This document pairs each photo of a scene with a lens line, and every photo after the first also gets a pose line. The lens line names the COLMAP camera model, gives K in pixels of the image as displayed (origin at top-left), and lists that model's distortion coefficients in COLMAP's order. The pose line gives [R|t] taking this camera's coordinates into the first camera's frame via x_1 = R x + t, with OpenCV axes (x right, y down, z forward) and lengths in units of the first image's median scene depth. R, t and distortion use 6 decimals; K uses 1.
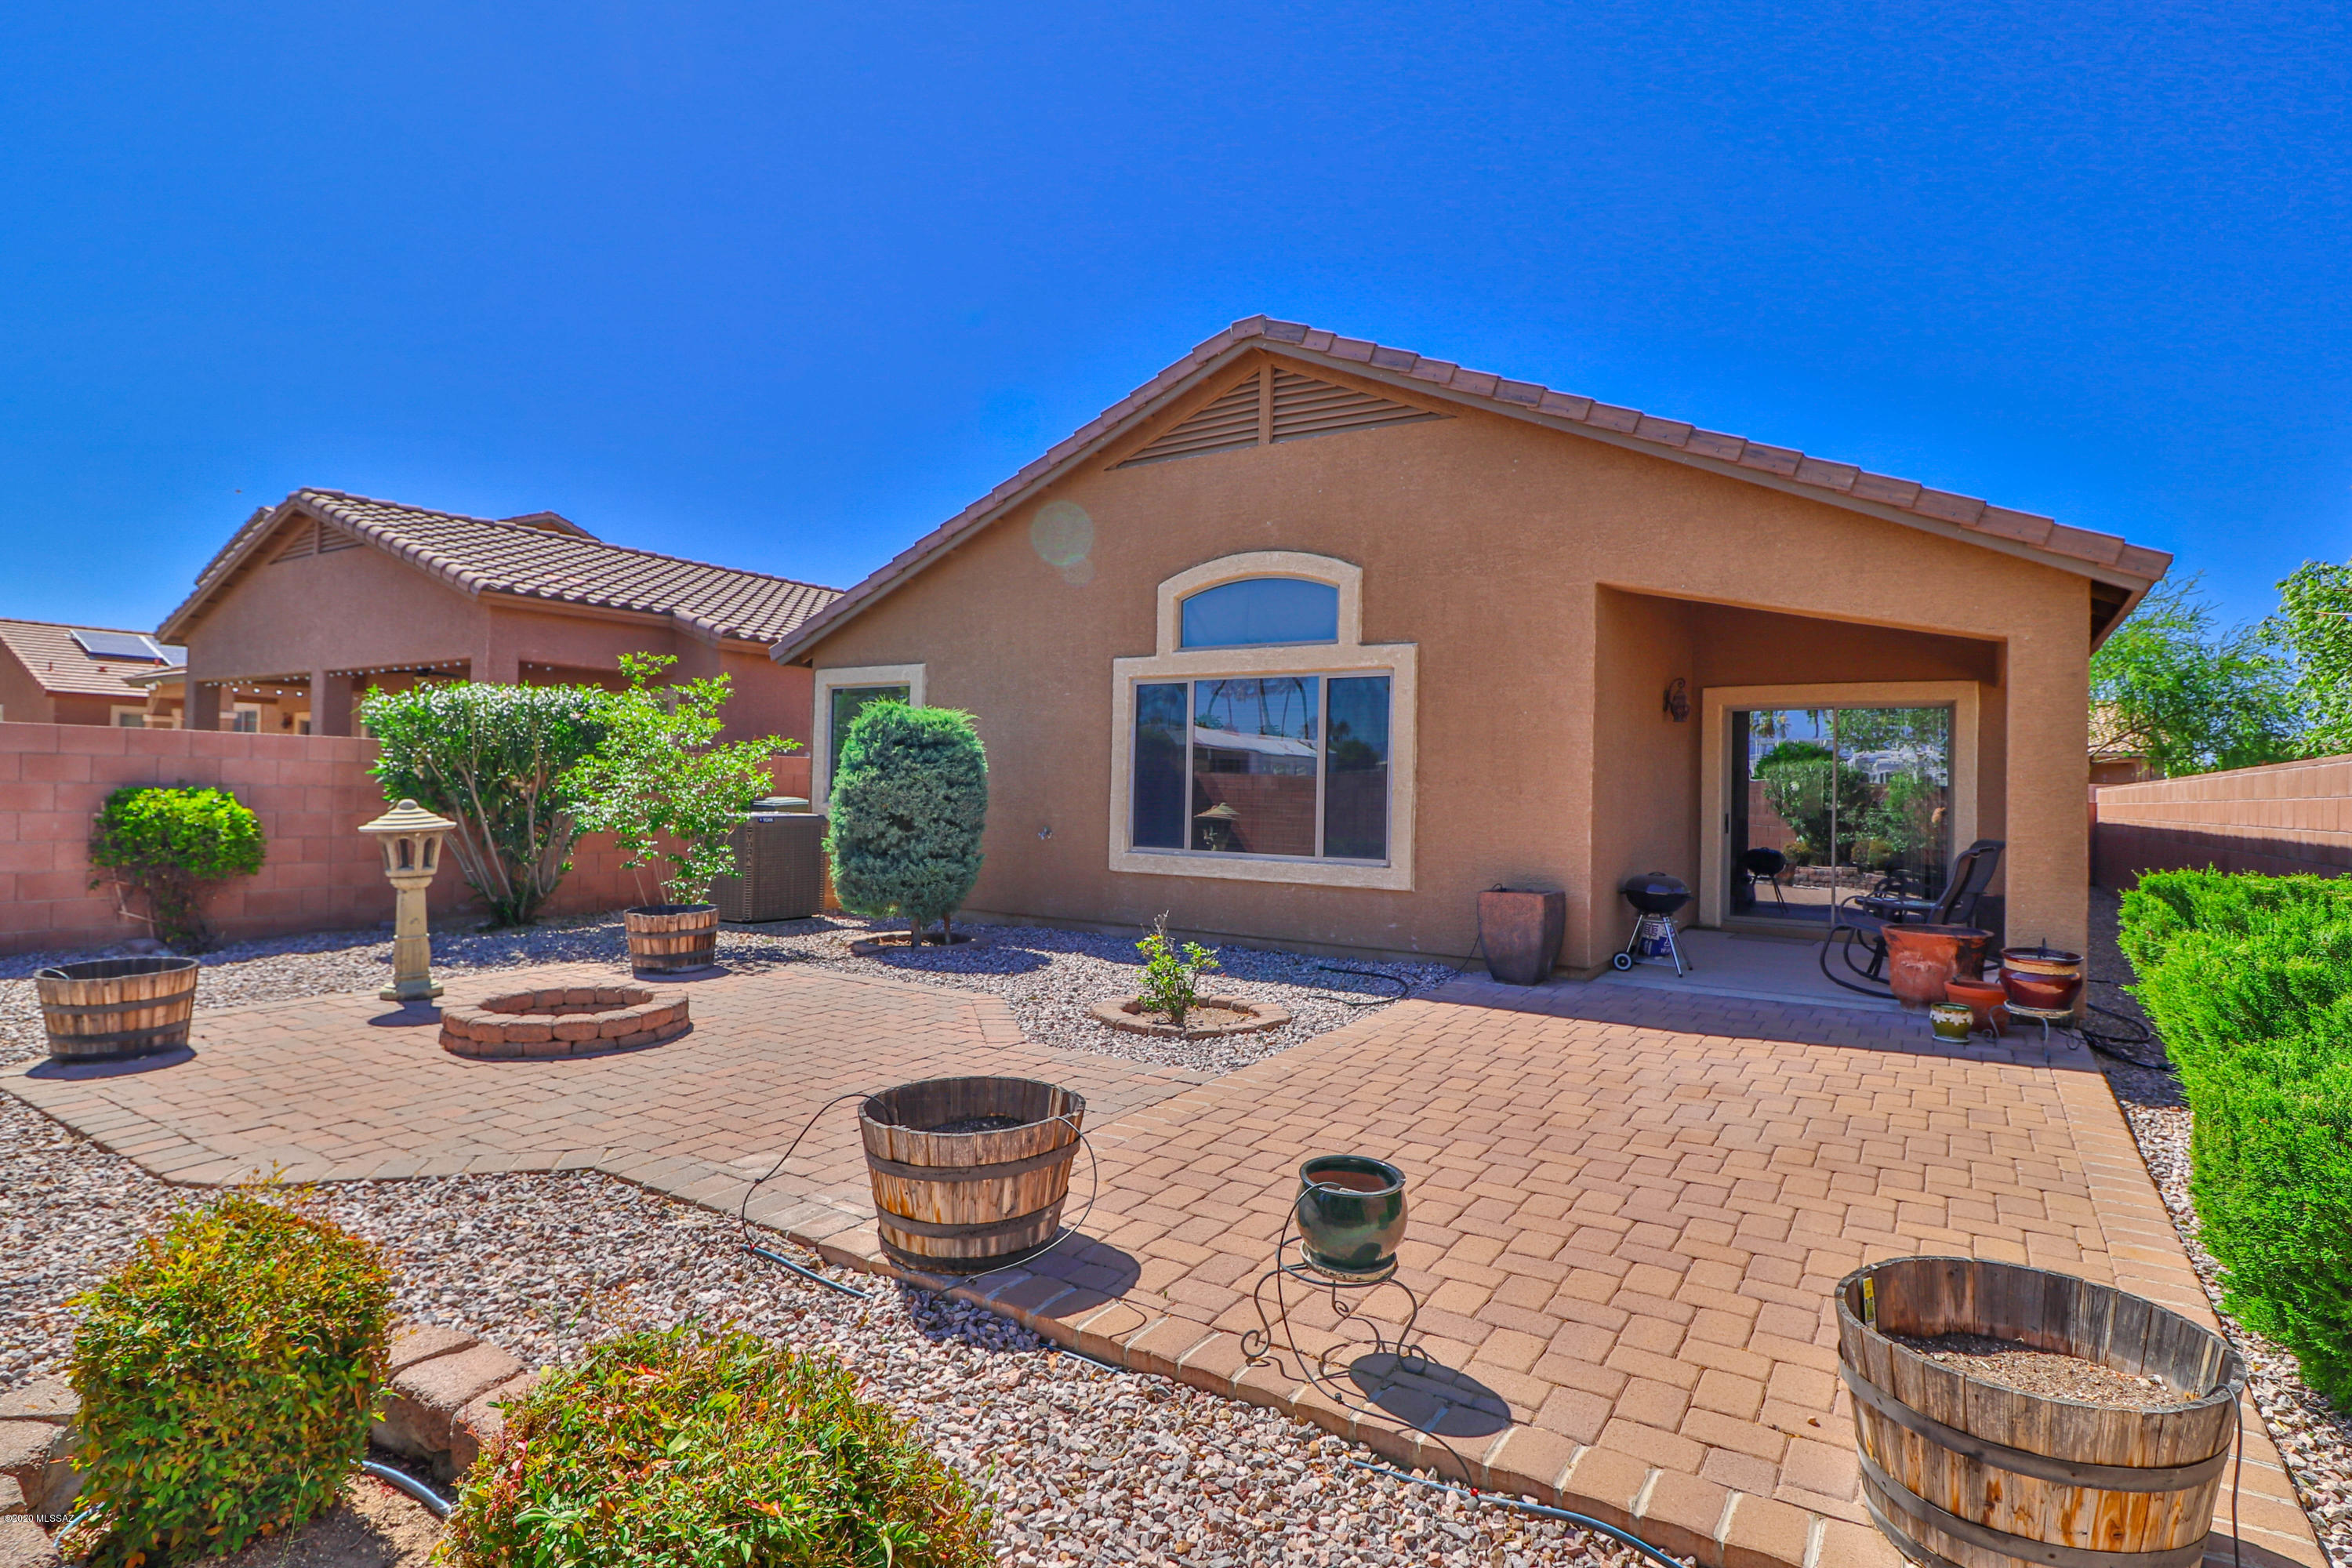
lens RADIAL K [[1234.9, 0, 1179.6], [0, 1234.9, 781.6], [0, 0, 1]] dist [-0.004491, -0.004091]
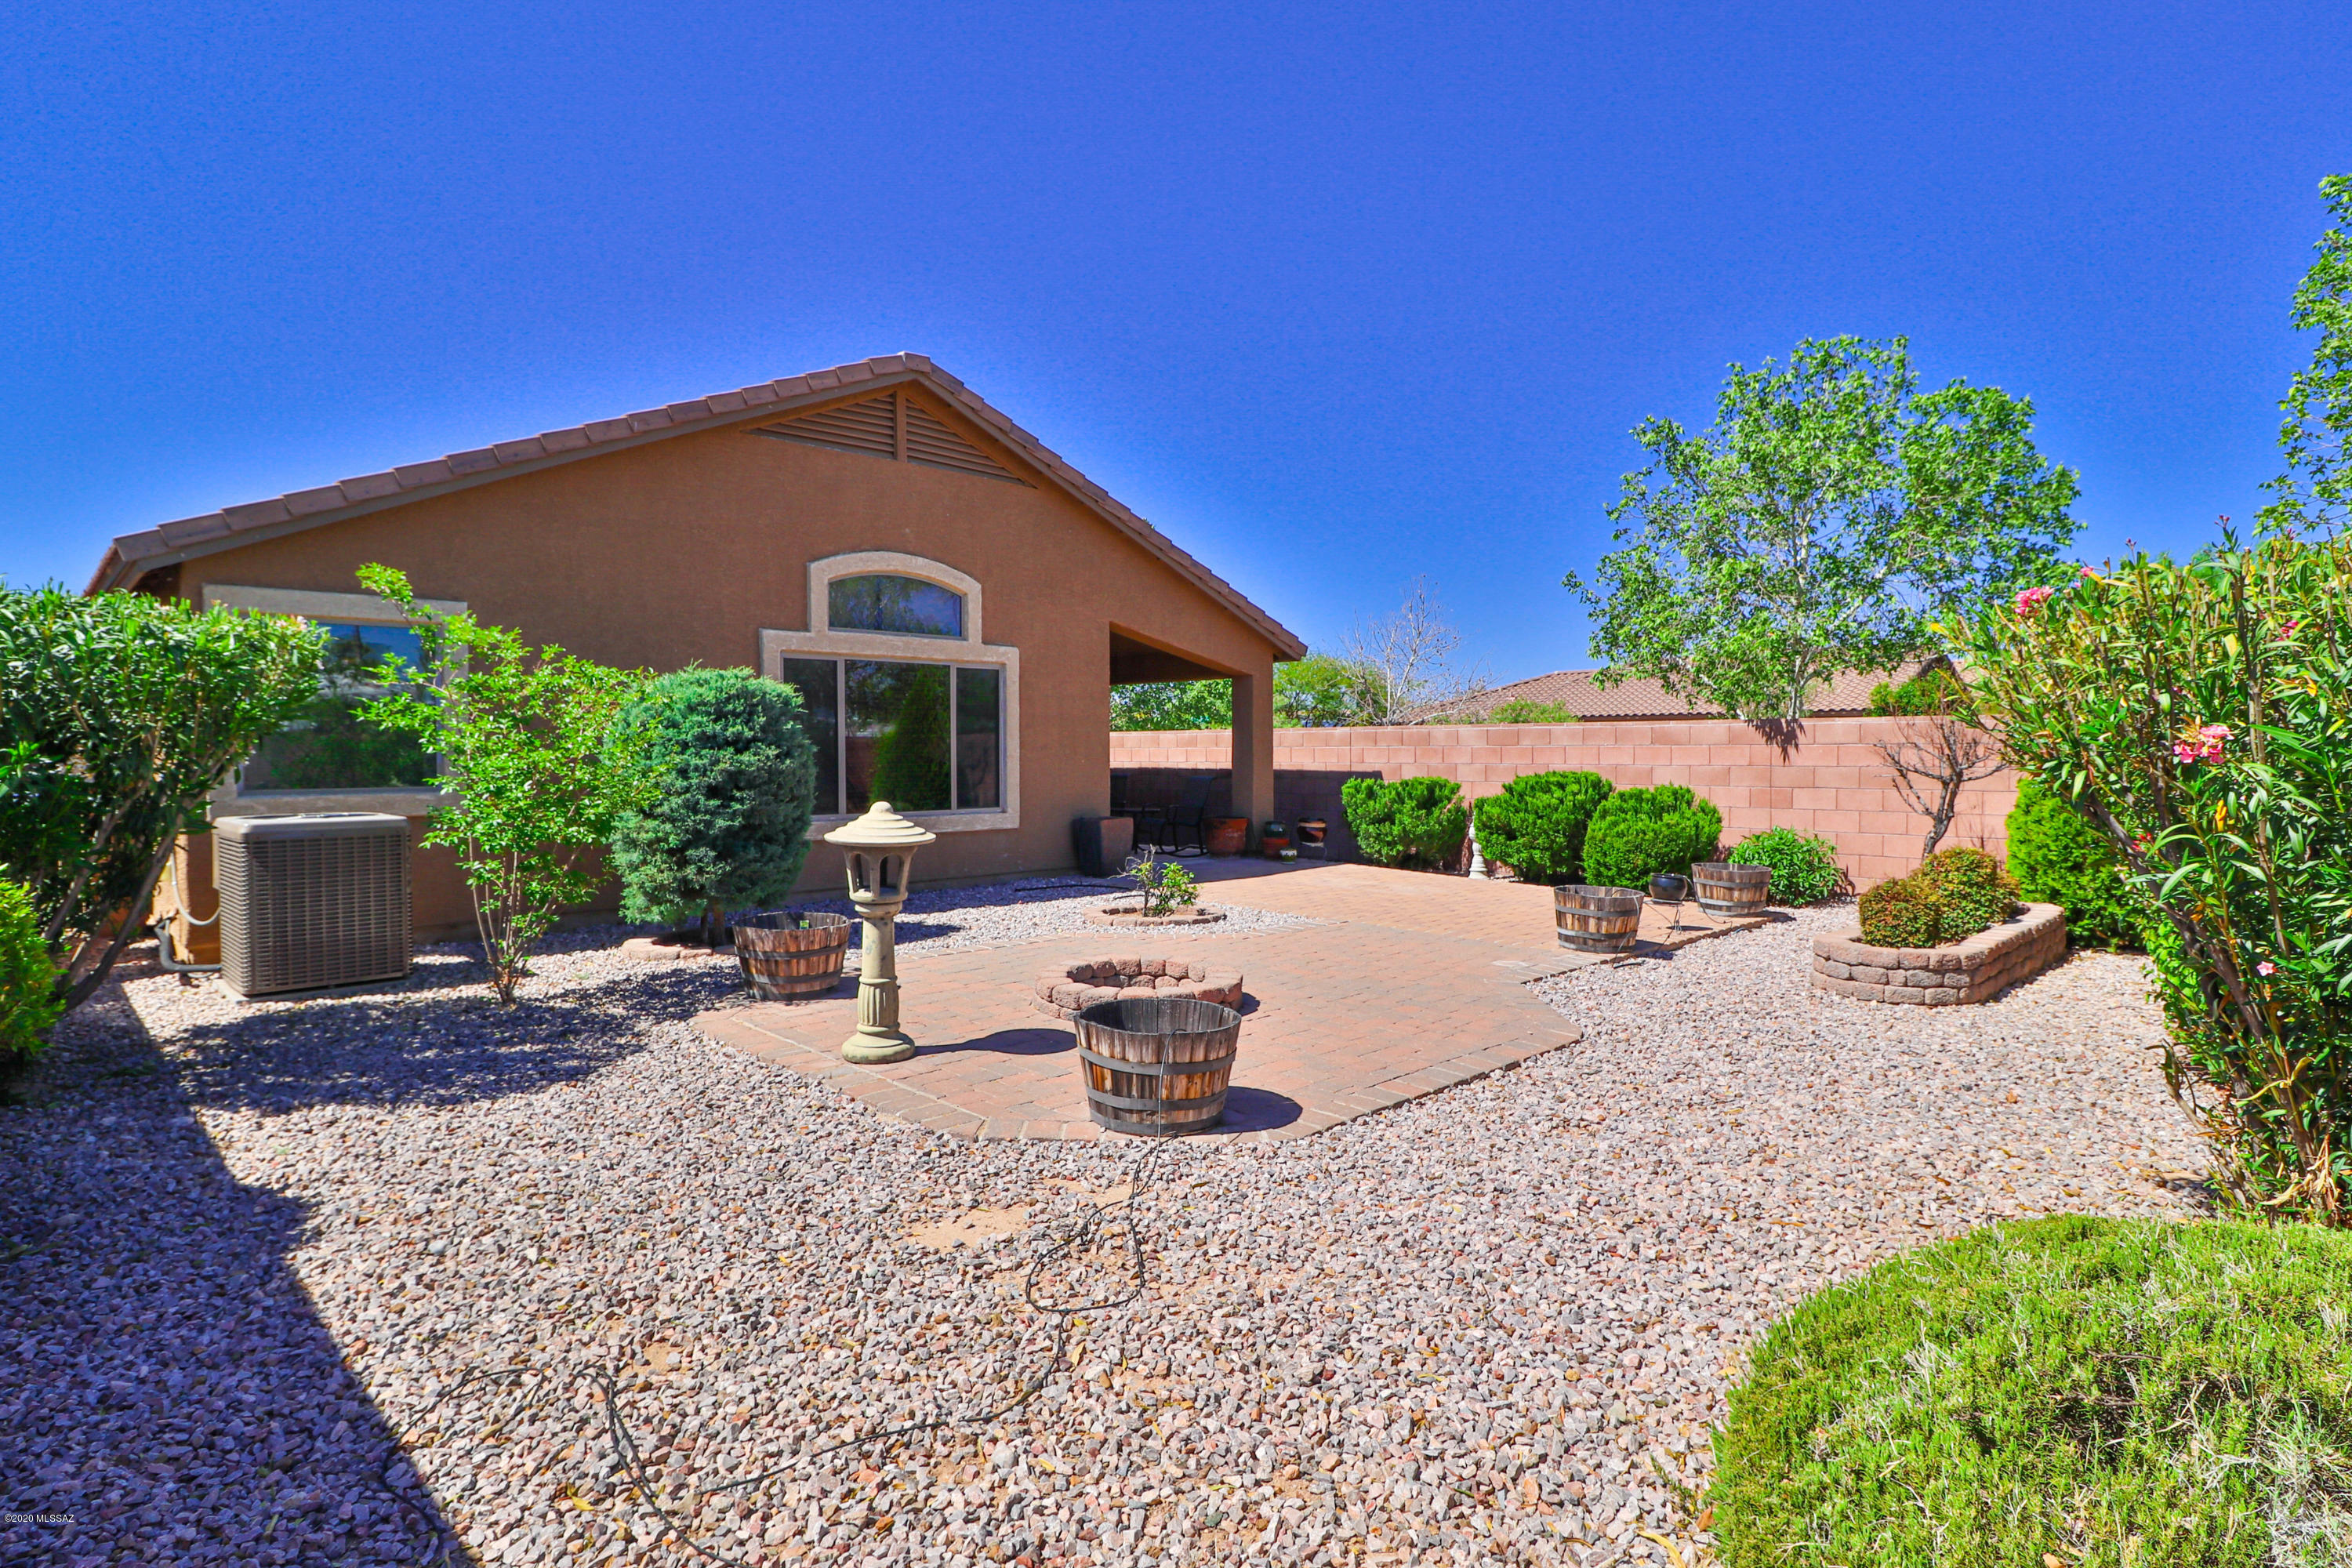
lens RADIAL K [[1234.9, 0, 1179.6], [0, 1234.9, 779.0], [0, 0, 1]] dist [-0.004491, -0.004091]
pose [[0.221678, -0.033786, 0.974534, -1.056984], [0.005553, 0.999427, 0.033386, -0.010888], [-0.975104, -0.001989, 0.221738, 0.503074]]
